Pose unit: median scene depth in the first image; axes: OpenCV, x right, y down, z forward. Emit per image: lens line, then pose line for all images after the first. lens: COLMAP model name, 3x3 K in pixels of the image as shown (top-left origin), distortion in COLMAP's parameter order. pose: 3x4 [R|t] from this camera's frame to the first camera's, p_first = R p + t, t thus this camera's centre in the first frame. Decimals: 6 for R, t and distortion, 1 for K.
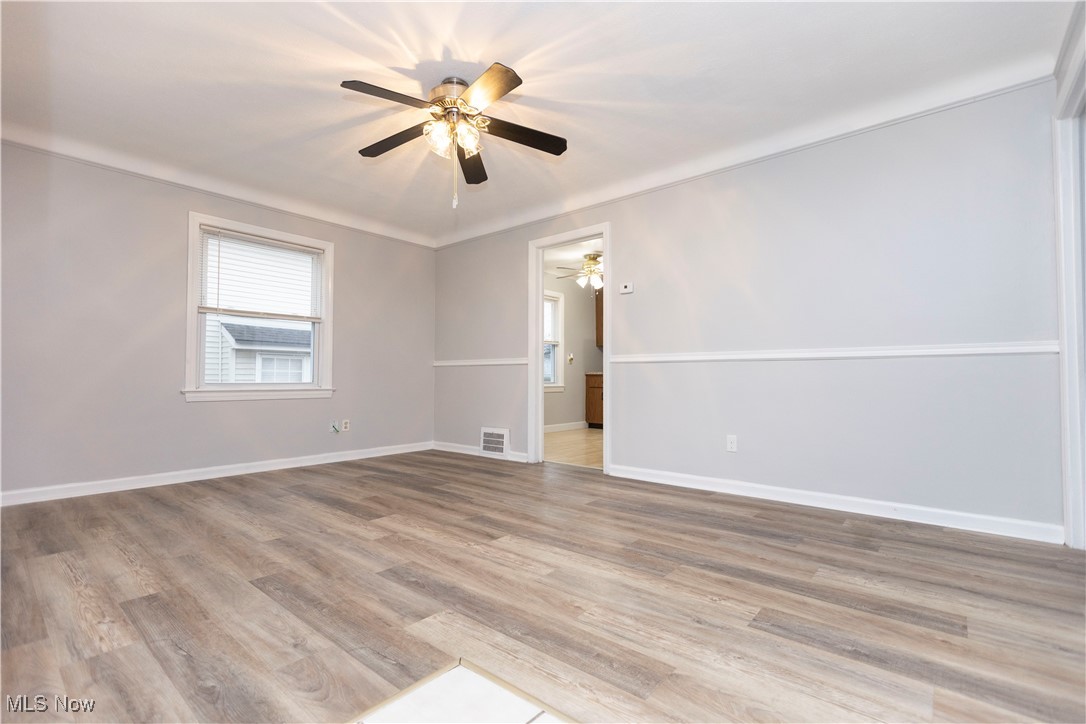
lens RADIAL K [[499.0, 0, 540.6], [0, 499.0, 363.6], [0, 0, 1]] dist [0.008504, -0.000445]
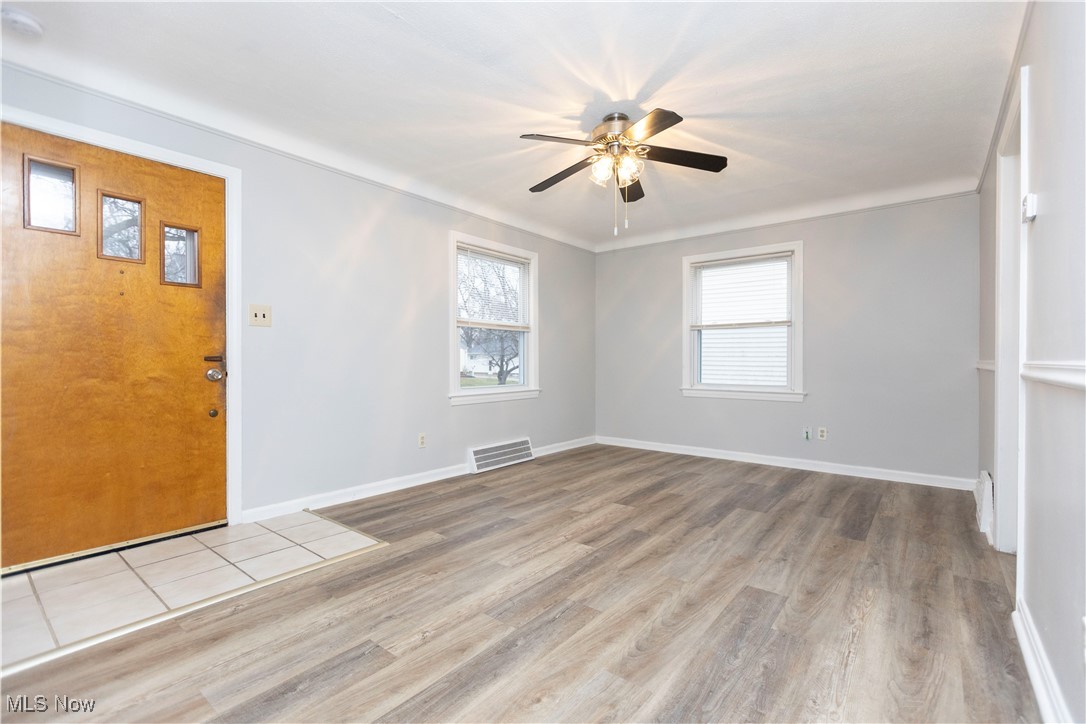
lens RADIAL K [[499.0, 0, 542.4], [0, 499.0, 359.9], [0, 0, 1]] dist [0.008504, -0.000445]
pose [[-0.012066, -0.005258, -0.999913, 1.073892], [0.035856, 0.999341, -0.005687, -0.049913], [0.999284, -0.035922, -0.011869, 1.004511]]
